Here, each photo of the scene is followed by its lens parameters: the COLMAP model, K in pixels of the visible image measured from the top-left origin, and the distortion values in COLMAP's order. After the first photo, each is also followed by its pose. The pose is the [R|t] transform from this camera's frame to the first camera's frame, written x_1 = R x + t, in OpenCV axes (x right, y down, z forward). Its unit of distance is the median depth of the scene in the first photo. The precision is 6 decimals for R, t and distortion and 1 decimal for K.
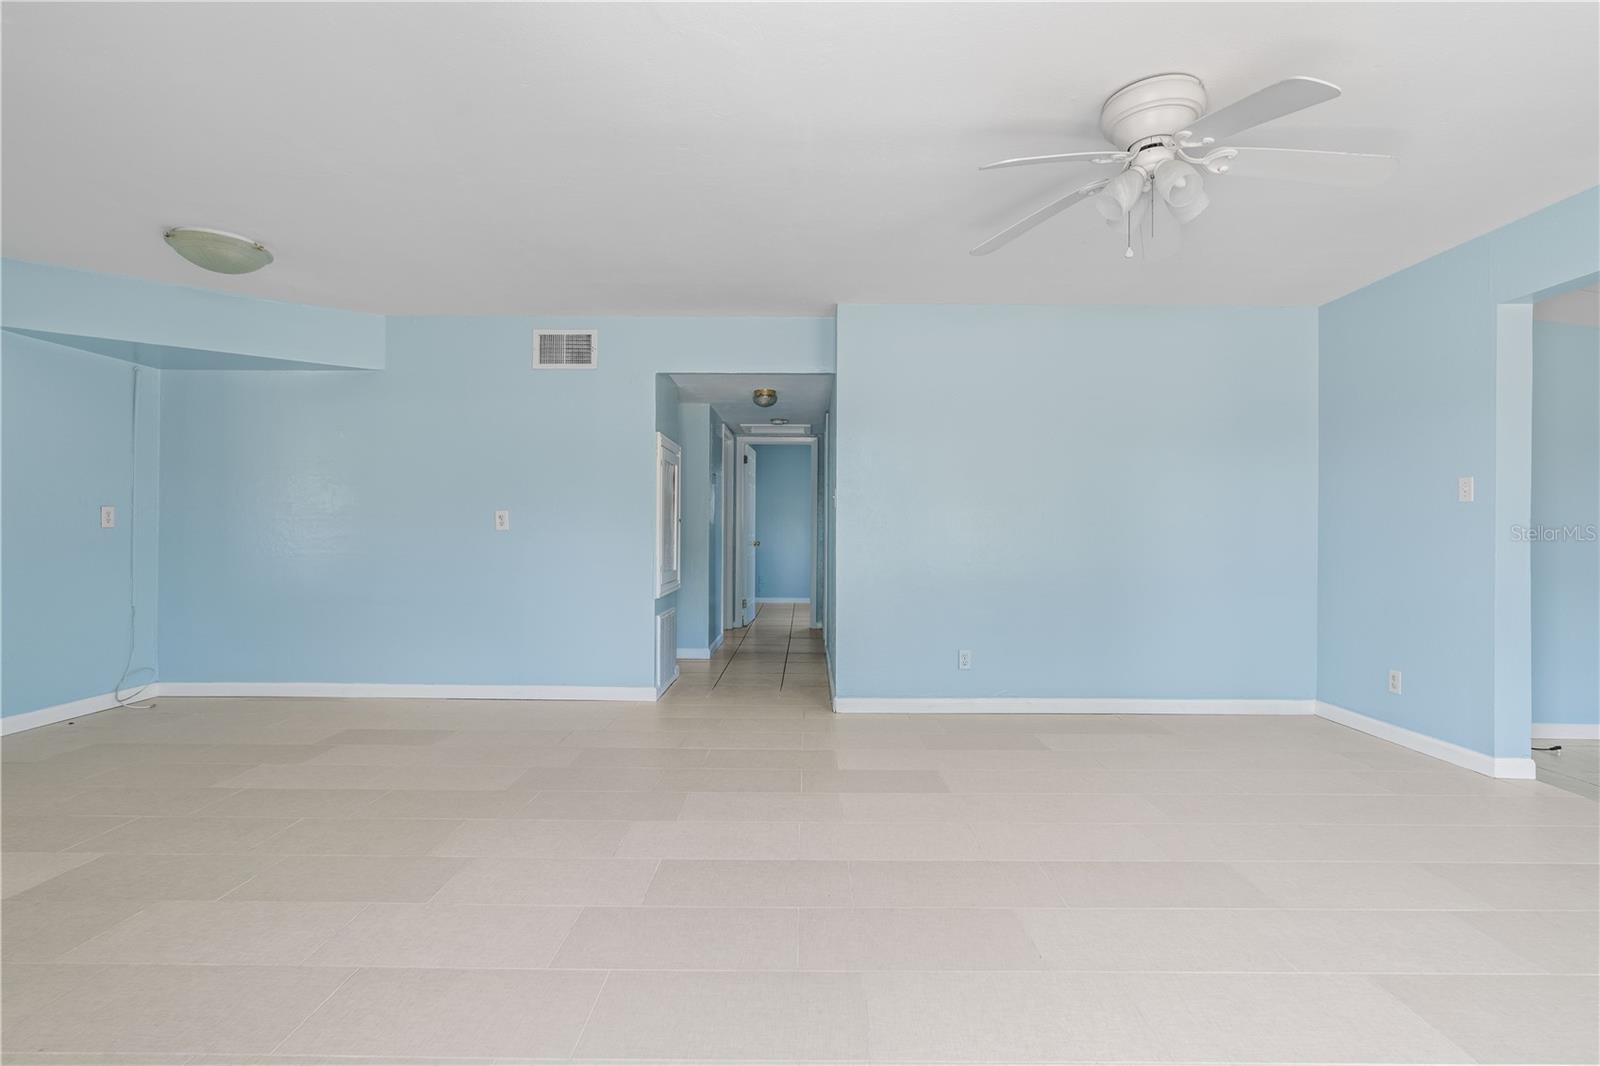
lens RADIAL K [[727.8, 0, 806.2], [0, 727.8, 534.5], [0, 0, 1]] dist [-0.006443, 0.003626]
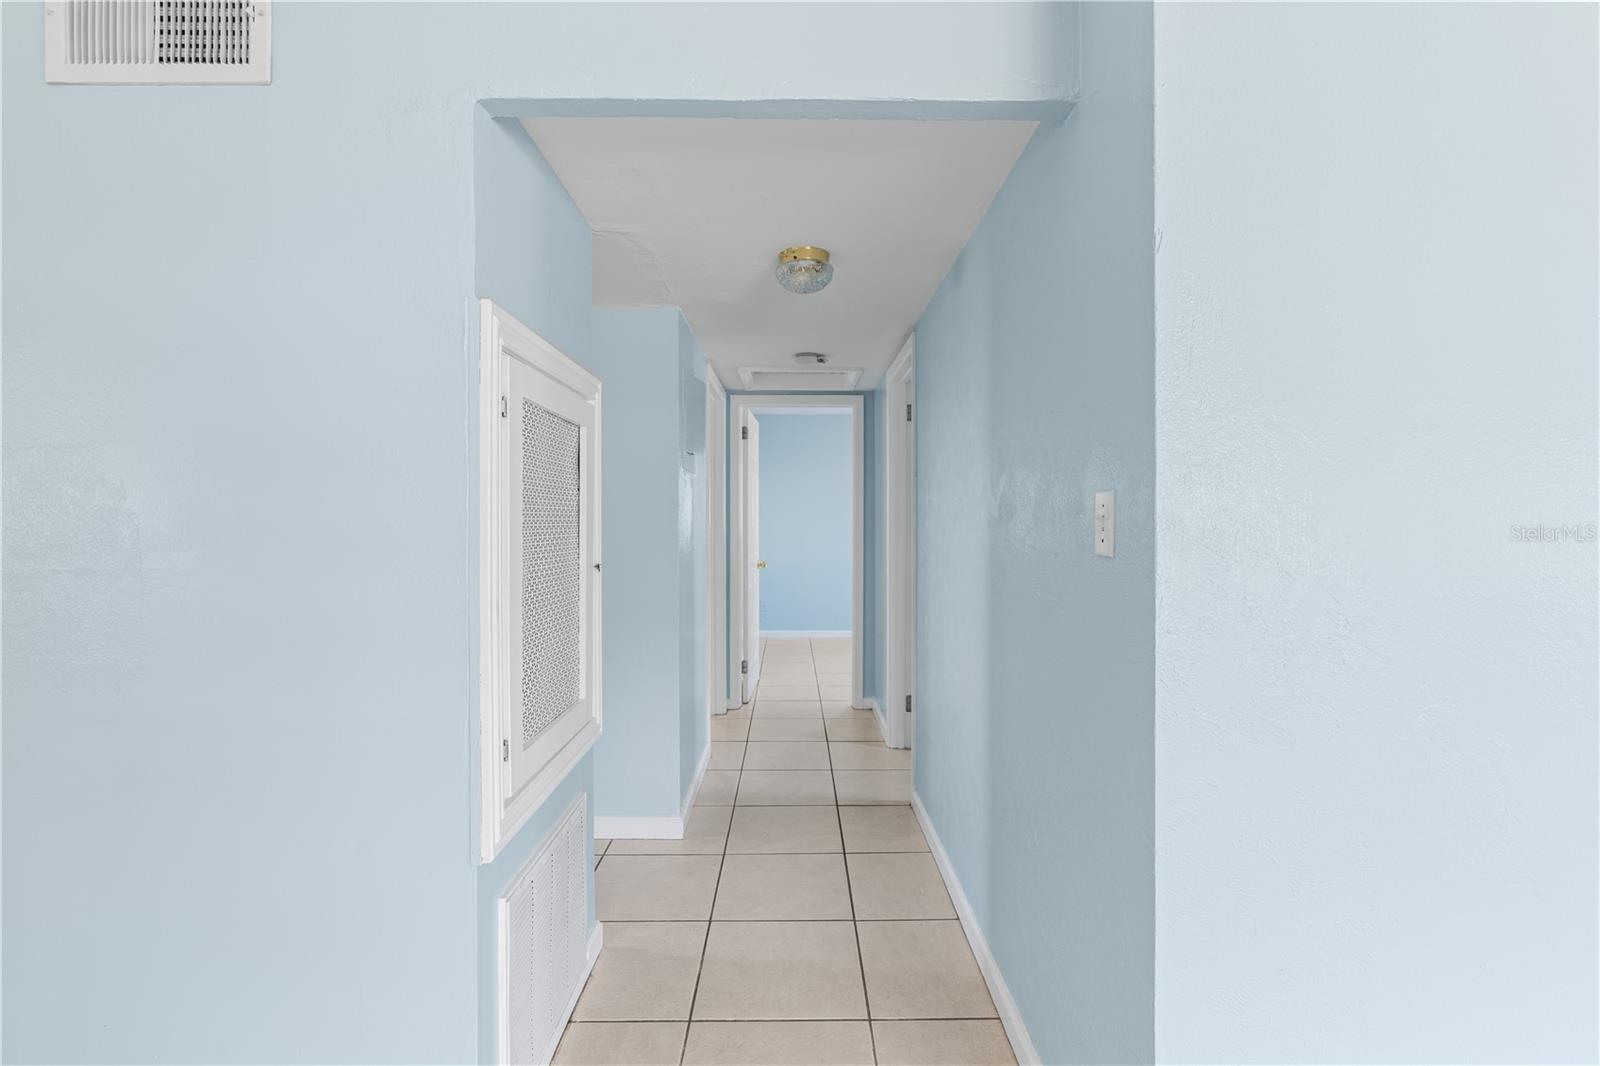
lens RADIAL K [[727.8, 0, 796.2], [0, 727.8, 529.1], [0, 0, 1]] dist [-0.006443, 0.003626]
pose [[0.999961, -0.008219, 0.003079, -0.046452], [0.008195, 0.999935, 0.007937, -0.028452], [-0.003144, -0.007911, 0.999964, 0.417794]]
